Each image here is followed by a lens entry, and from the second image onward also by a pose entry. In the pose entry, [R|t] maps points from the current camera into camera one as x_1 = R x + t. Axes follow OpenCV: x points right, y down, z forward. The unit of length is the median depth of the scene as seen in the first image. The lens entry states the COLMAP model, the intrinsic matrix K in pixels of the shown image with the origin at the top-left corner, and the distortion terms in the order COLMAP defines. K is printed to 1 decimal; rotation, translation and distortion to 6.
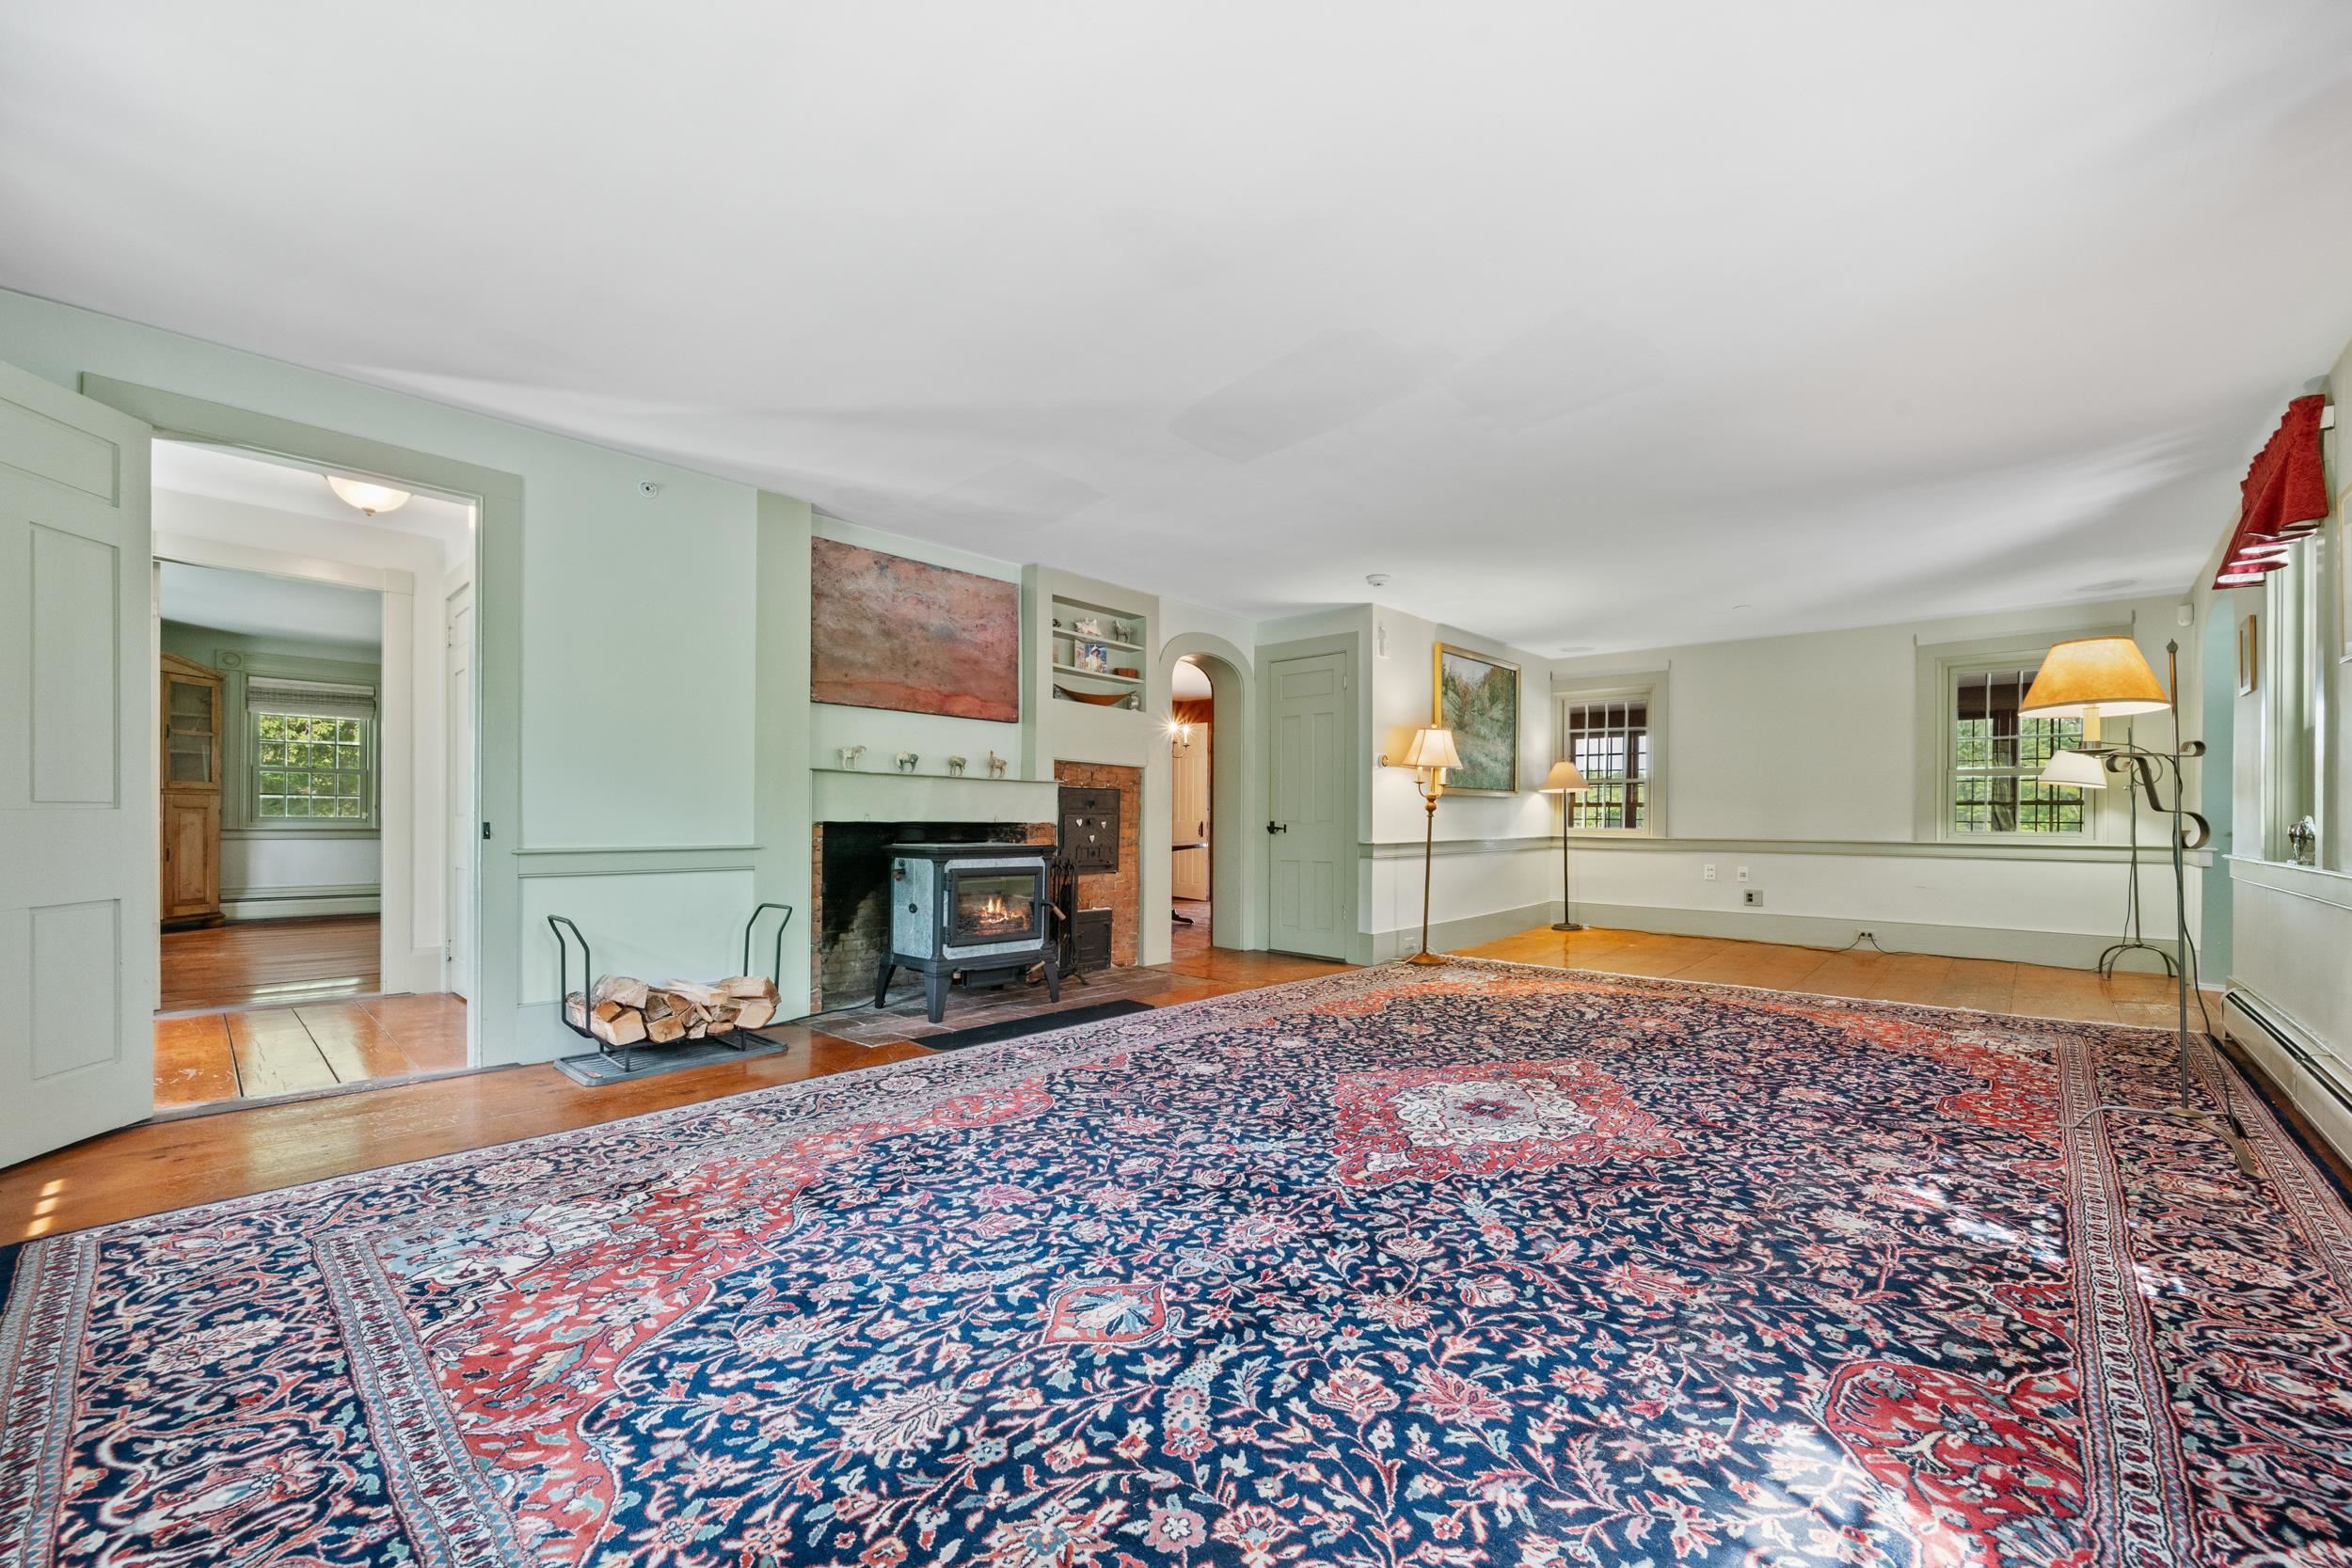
lens RADIAL K [[942.5, 0, 1181.5], [0, 942.5, 817.1], [0, 0, 1]] dist [-0.000194, -0.000132]
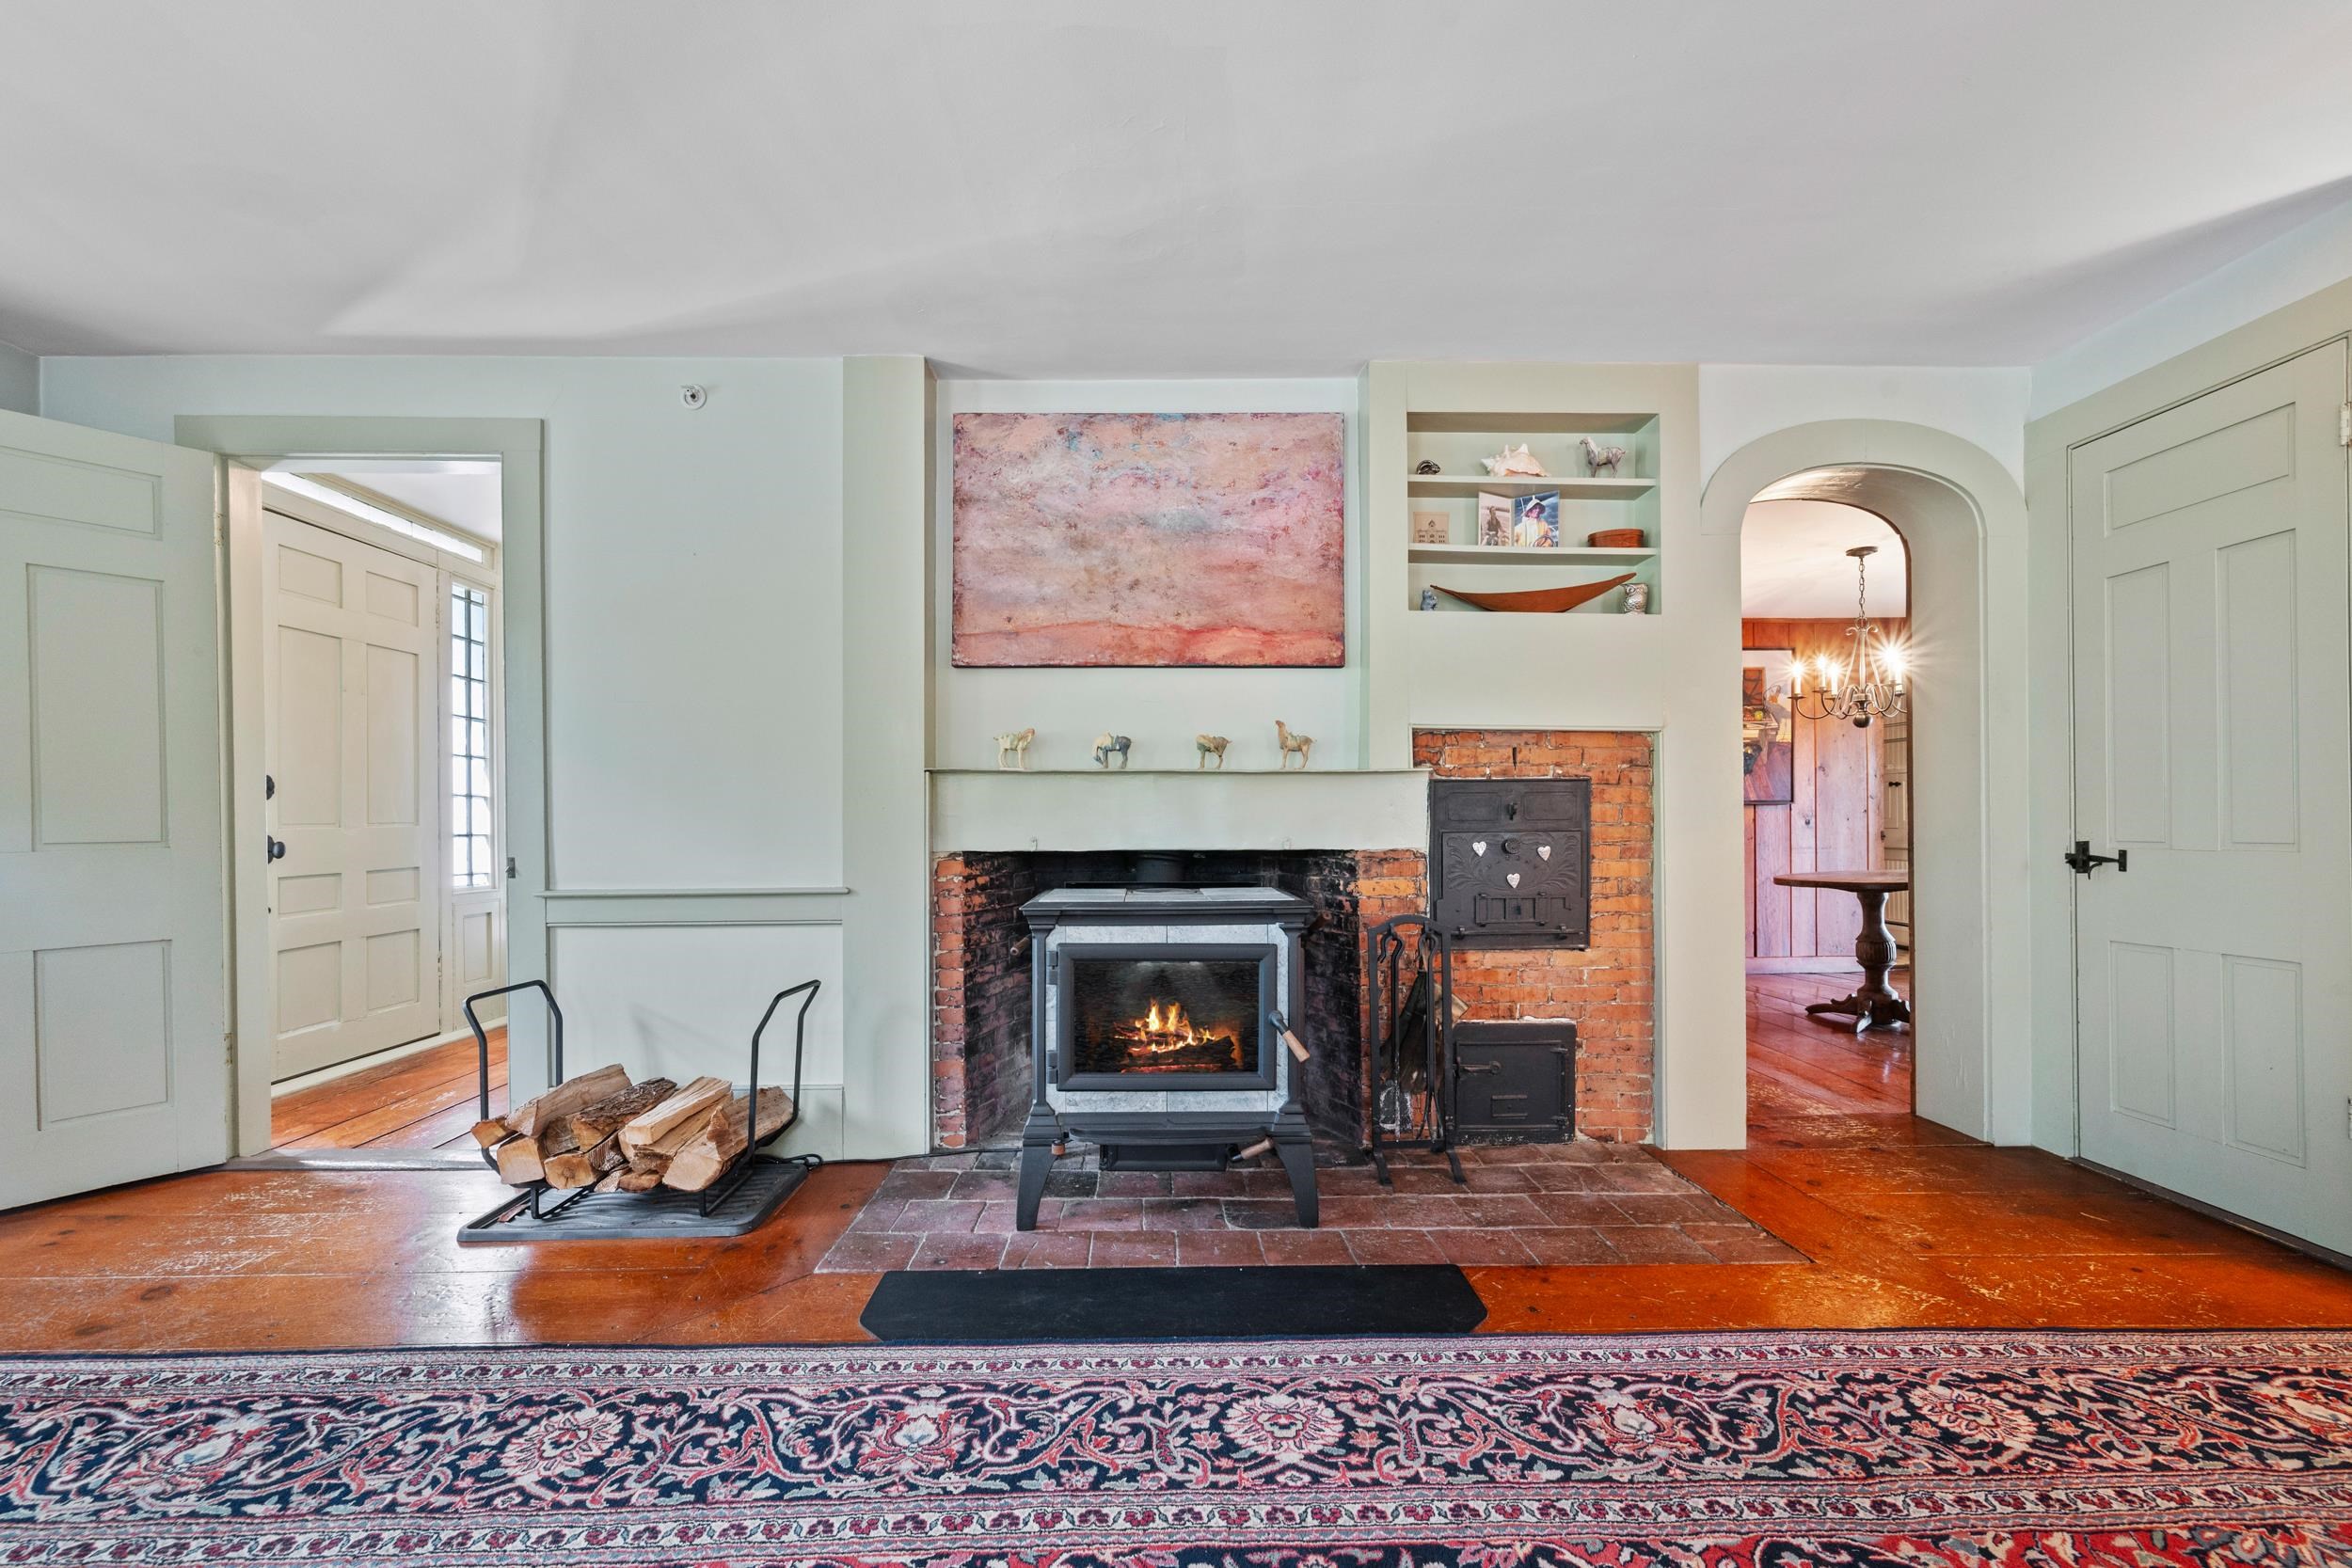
lens RADIAL K [[942.5, 0, 1181.5], [0, 942.5, 817.1], [0, 0, 1]] dist [-0.000194, -0.000132]
pose [[0.685873, -0.011957, -0.727623, 0.173032], [0.013352, 0.999903, -0.003846, -0.012922], [0.727599, -0.007077, 0.685967, 0.613726]]
